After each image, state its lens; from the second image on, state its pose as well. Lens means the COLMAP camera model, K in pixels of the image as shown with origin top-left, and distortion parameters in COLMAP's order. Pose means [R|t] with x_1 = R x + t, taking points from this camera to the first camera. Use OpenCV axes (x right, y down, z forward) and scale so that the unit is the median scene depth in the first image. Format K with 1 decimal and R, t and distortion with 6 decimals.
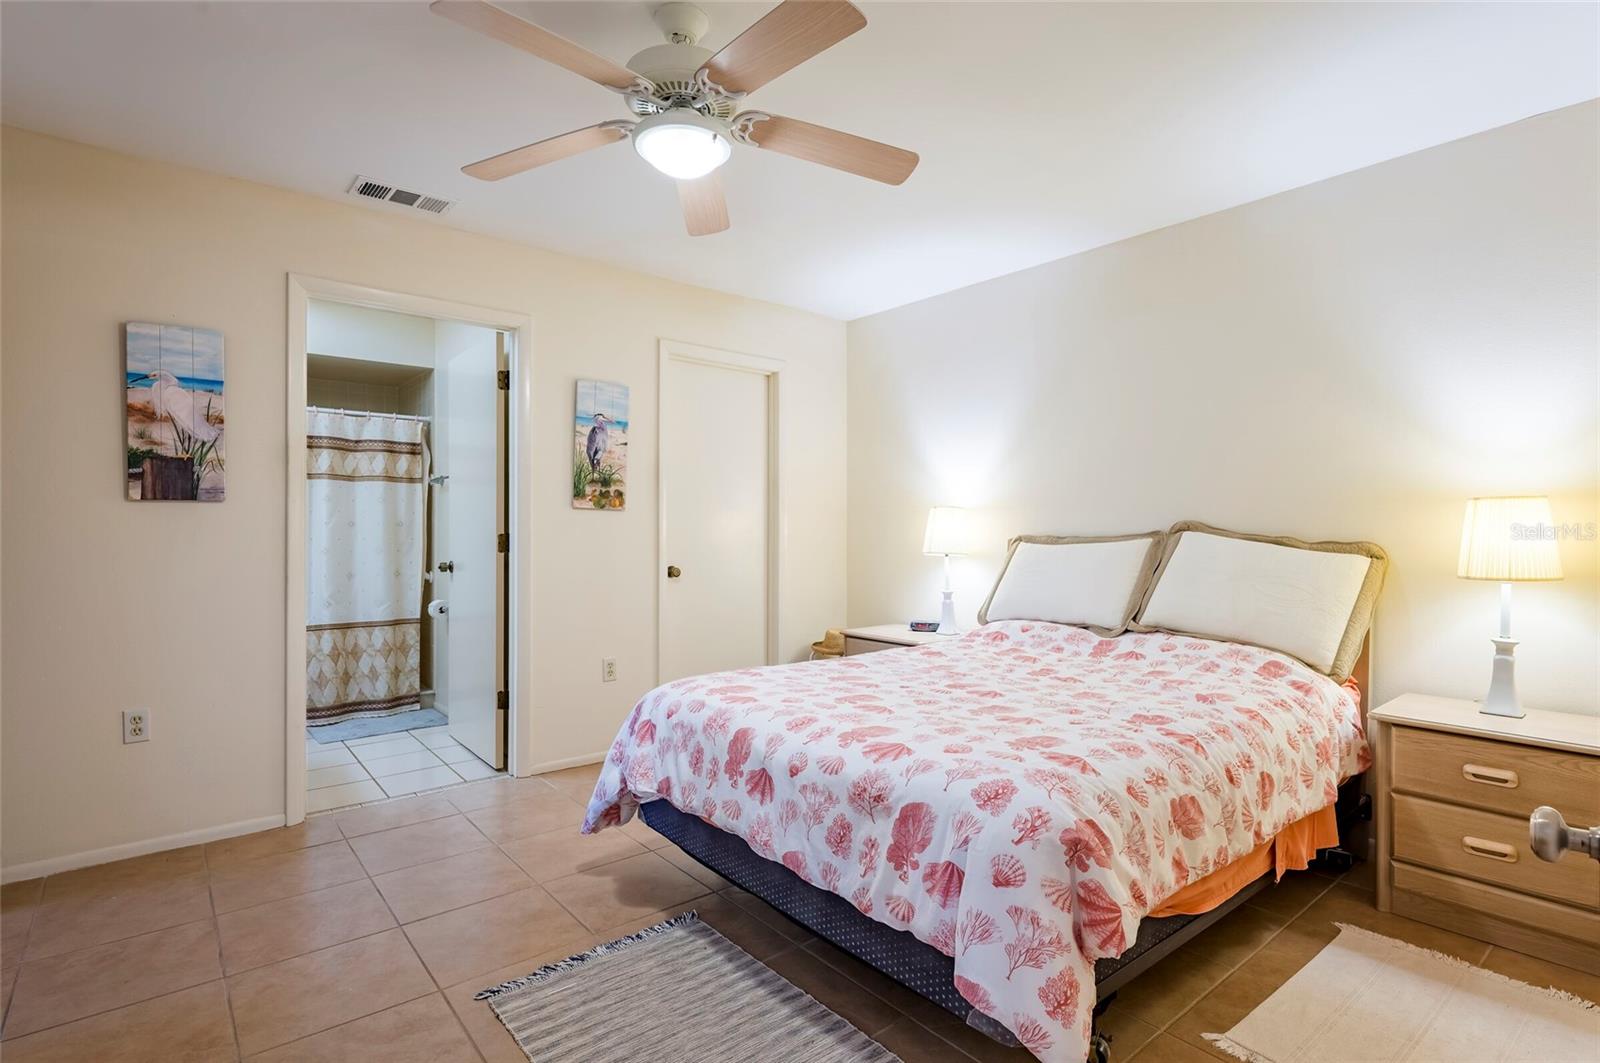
lens RADIAL K [[781.1, 0, 808.8], [0, 781.1, 530.0], [0, 0, 1]] dist [0.002493, 0.000305]
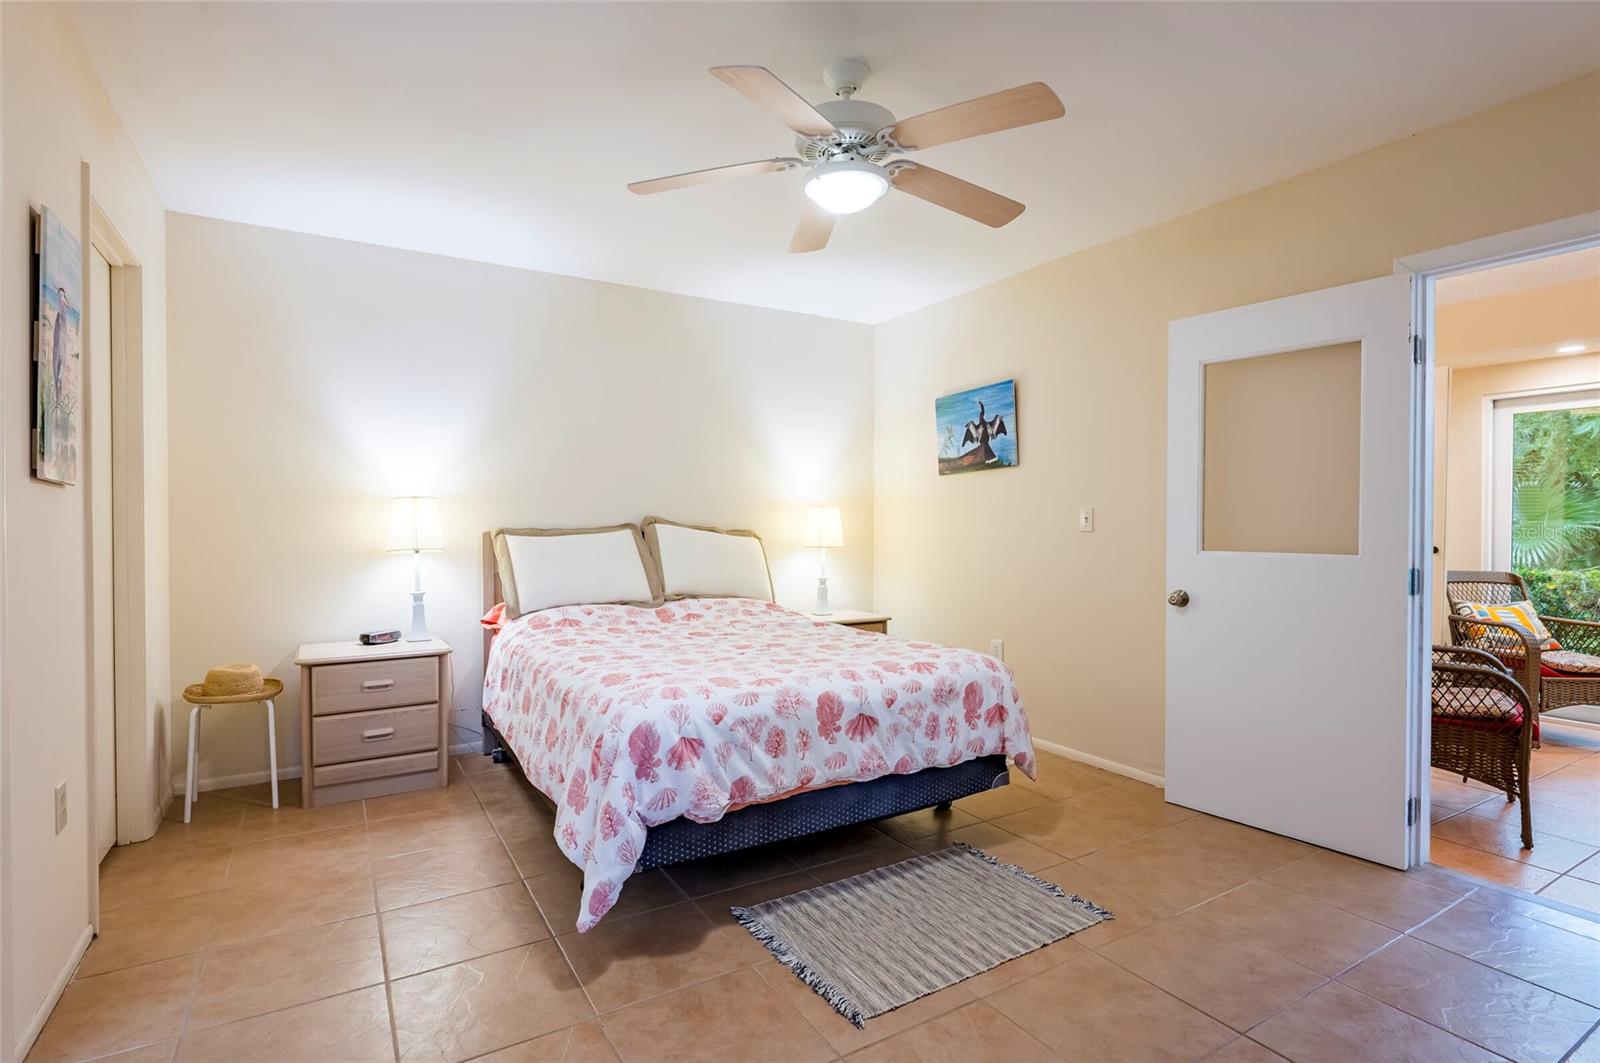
lens RADIAL K [[781.1, 0, 808.8], [0, 781.1, 530.0], [0, 0, 1]] dist [0.002493, 0.000305]
pose [[0.144745, -0.010661, 0.989412, -1.309392], [-0.000986, 0.999940, 0.010918, -0.004020], [-0.989468, -0.002556, 0.144726, 0.900590]]
